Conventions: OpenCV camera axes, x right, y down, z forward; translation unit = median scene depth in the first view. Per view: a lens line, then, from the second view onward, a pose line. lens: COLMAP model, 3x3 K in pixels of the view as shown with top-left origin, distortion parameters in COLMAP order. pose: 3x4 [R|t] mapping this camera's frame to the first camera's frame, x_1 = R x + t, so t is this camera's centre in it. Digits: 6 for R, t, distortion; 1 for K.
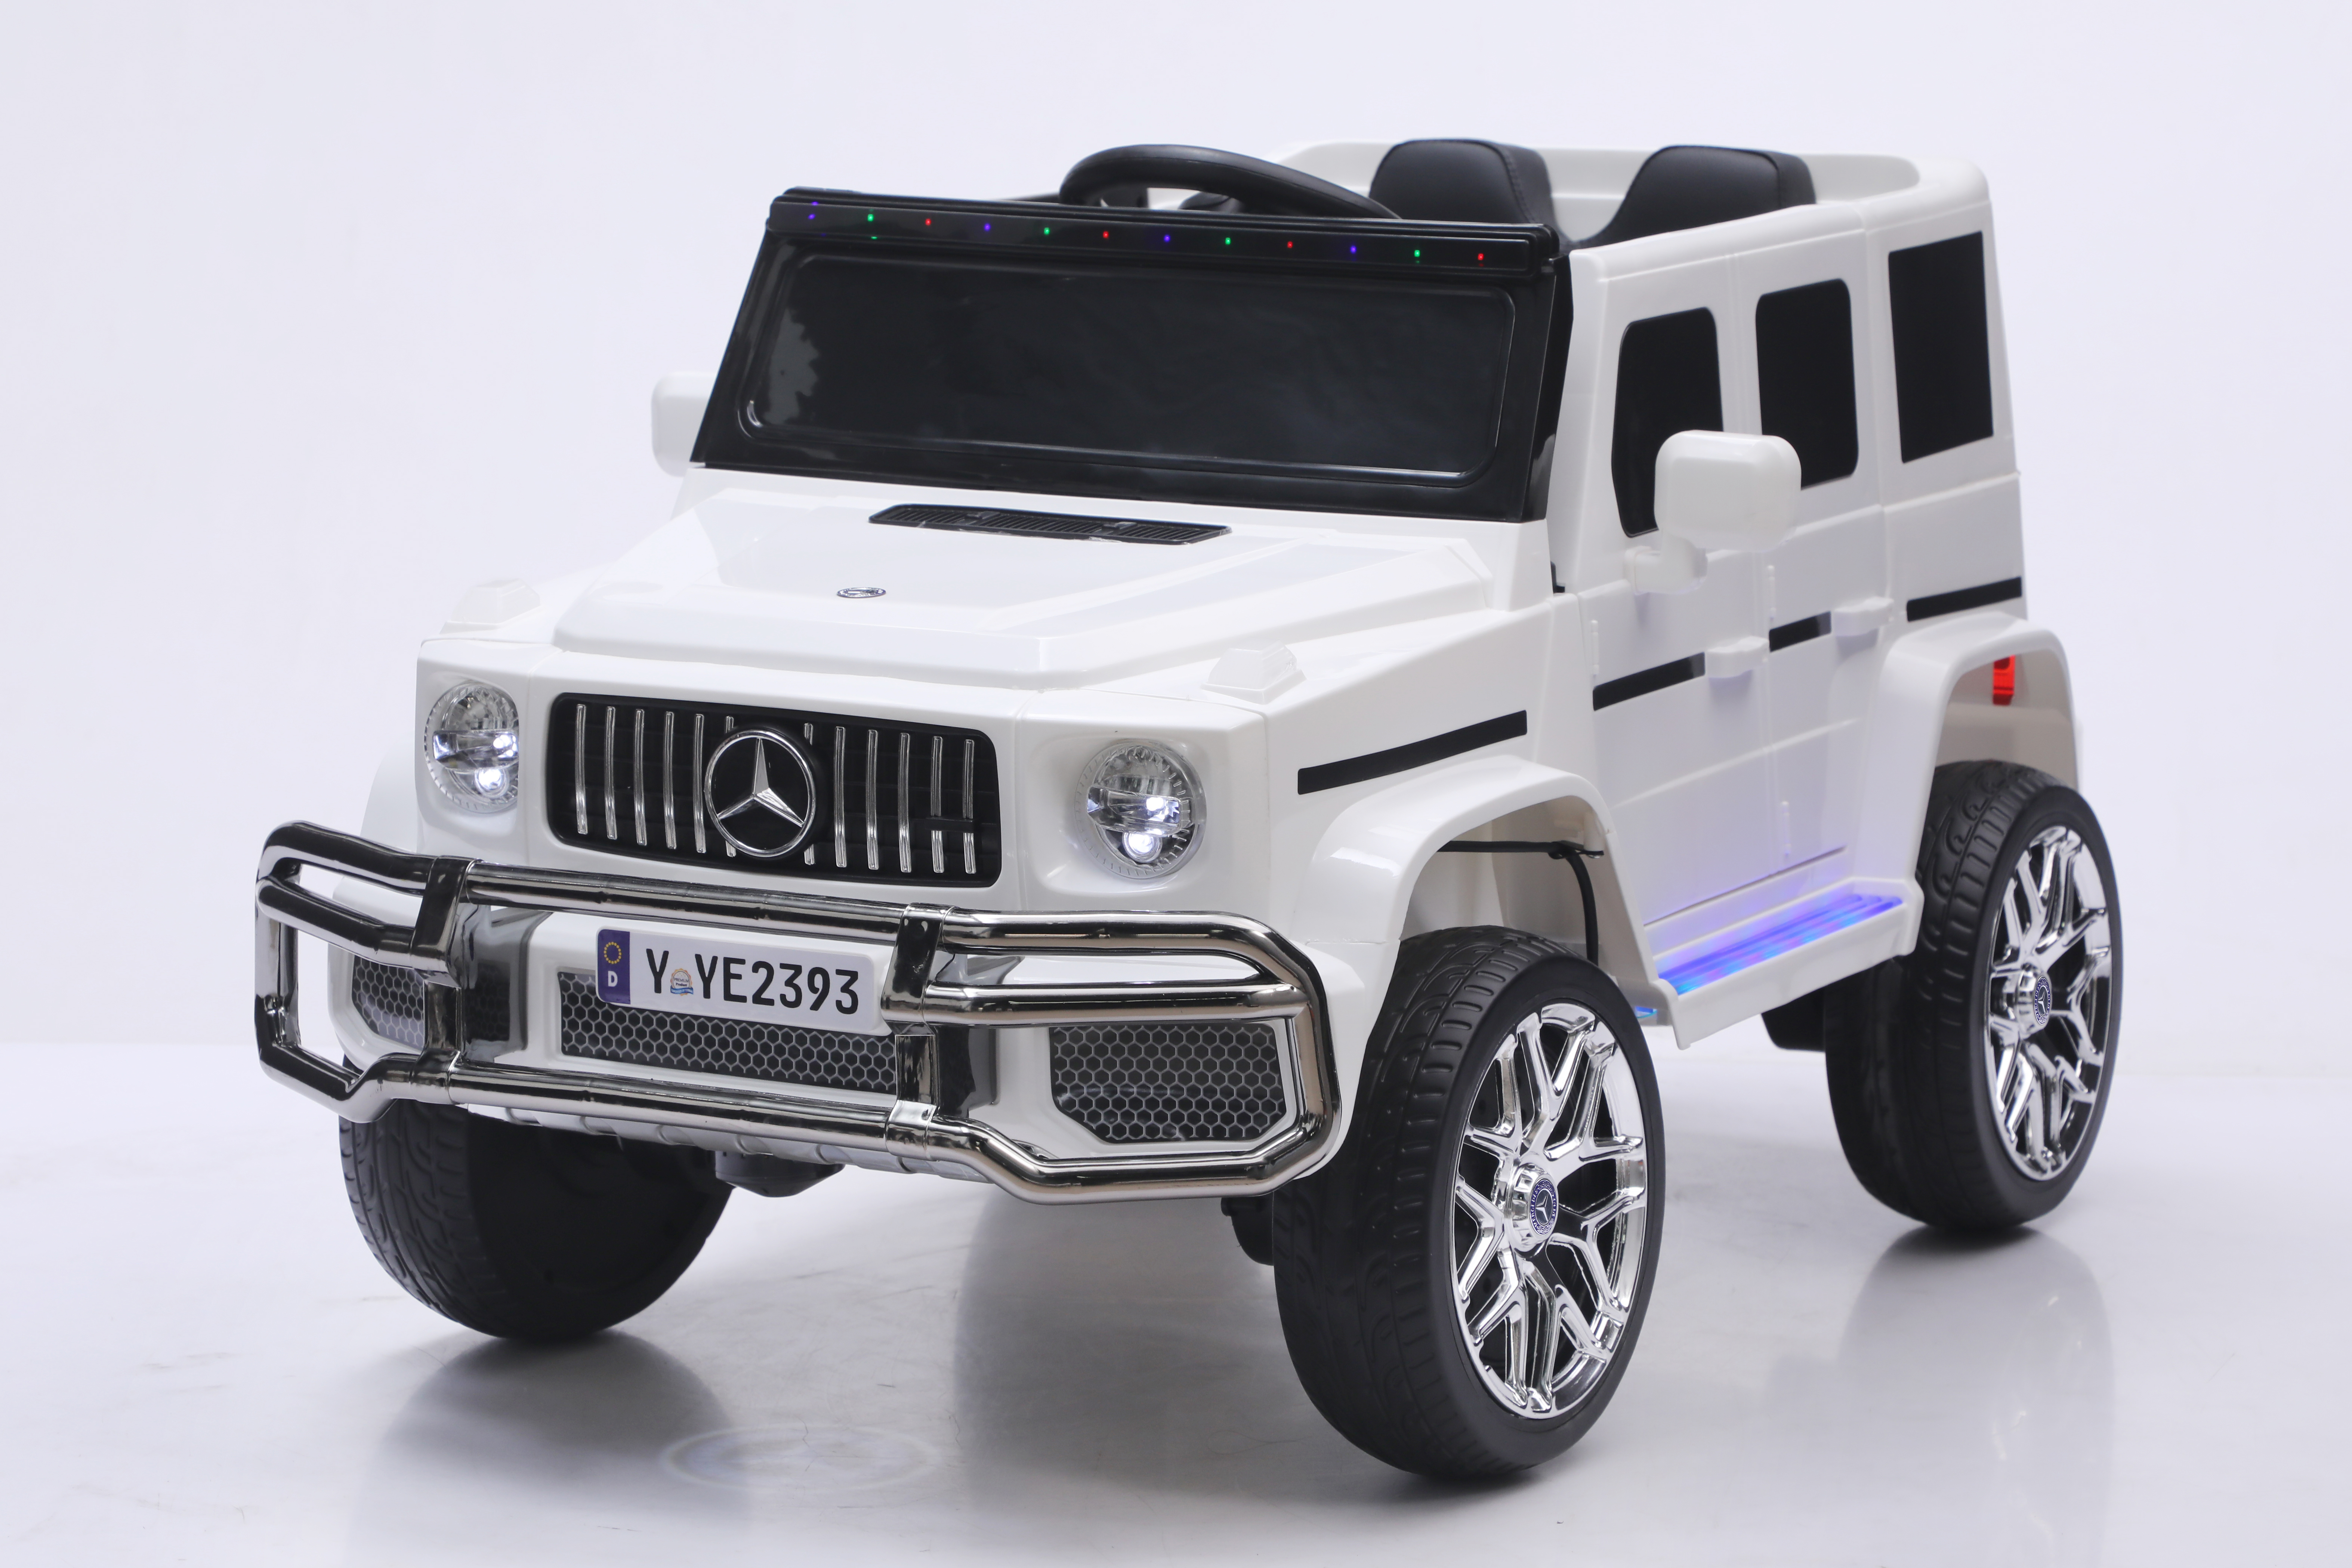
lens RADIAL K [[6984.1, 0, 1176.0], [0, 6984.1, 784.0], [0, 0, 1]] dist [0.110908, 1.487661]
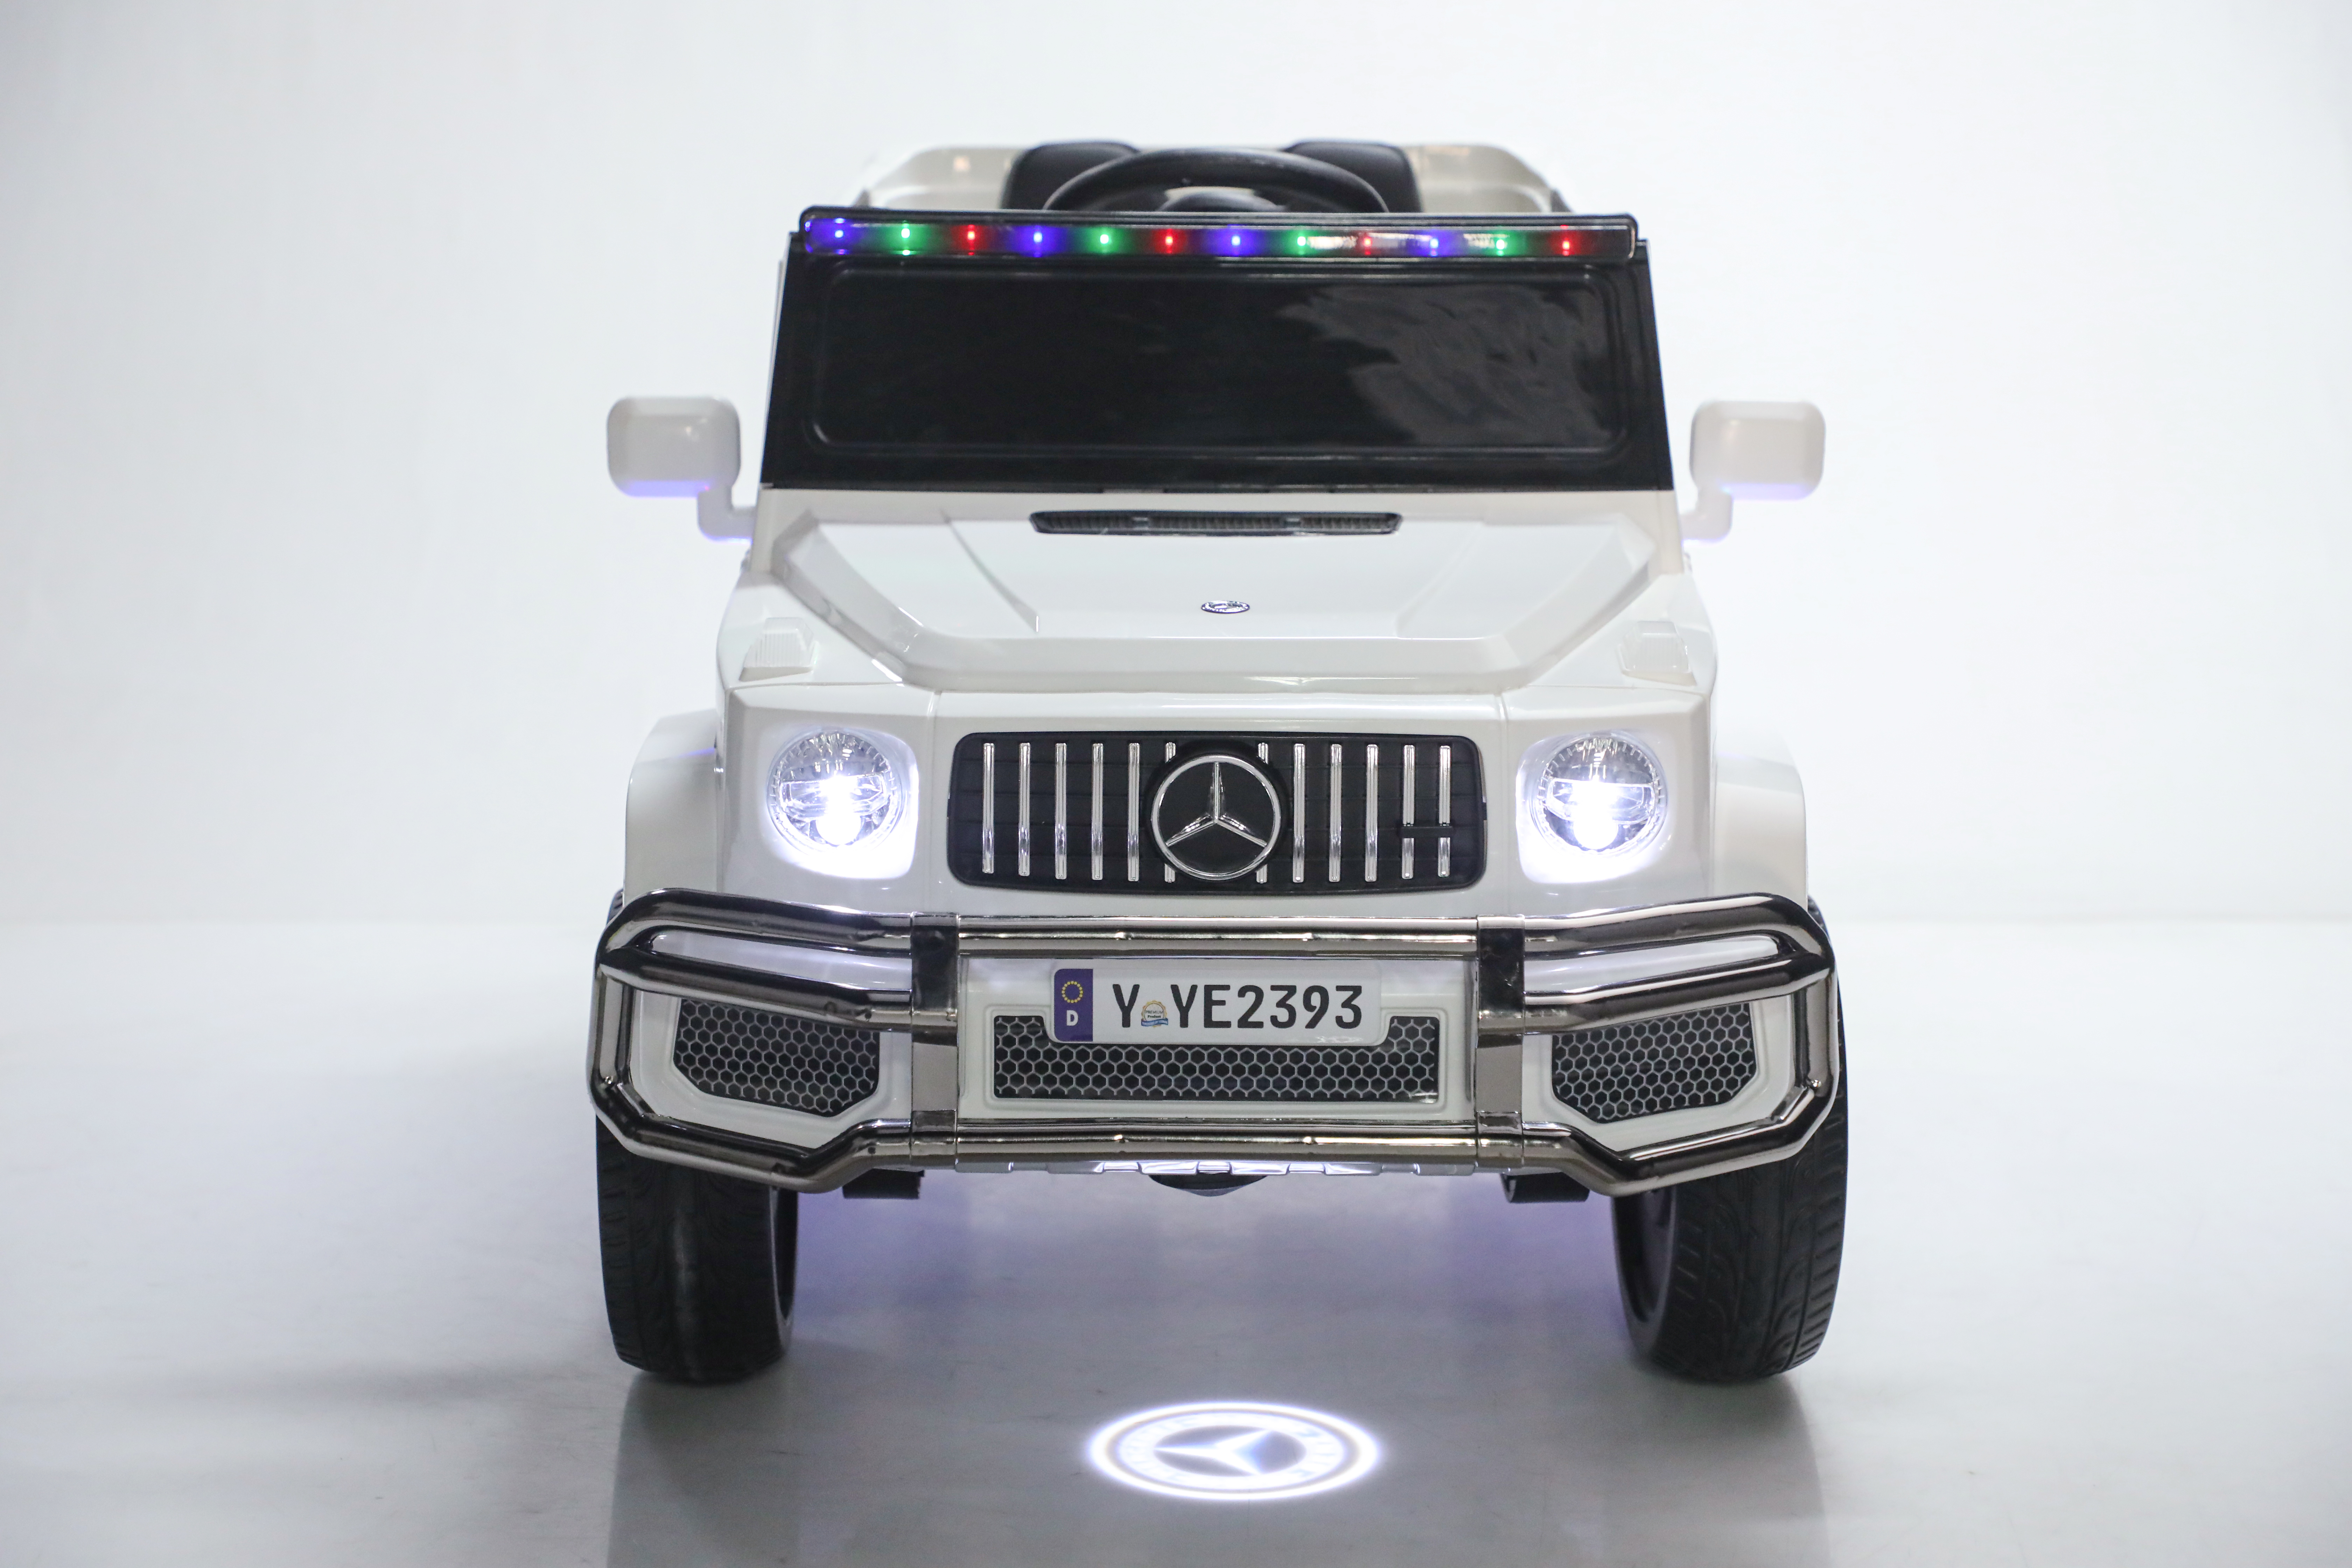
lens RADIAL K [[4517.8, 0, 1136.1], [0, 4517.8, 866.5], [0, 0, 1]] dist [0.224957, -0.025181]
pose [[0.892866, -0.105711, 0.437739, -0.352905], [0.077581, 0.993632, 0.081711, -0.045267], [-0.443589, -0.038996, 0.895381, 0.428544]]
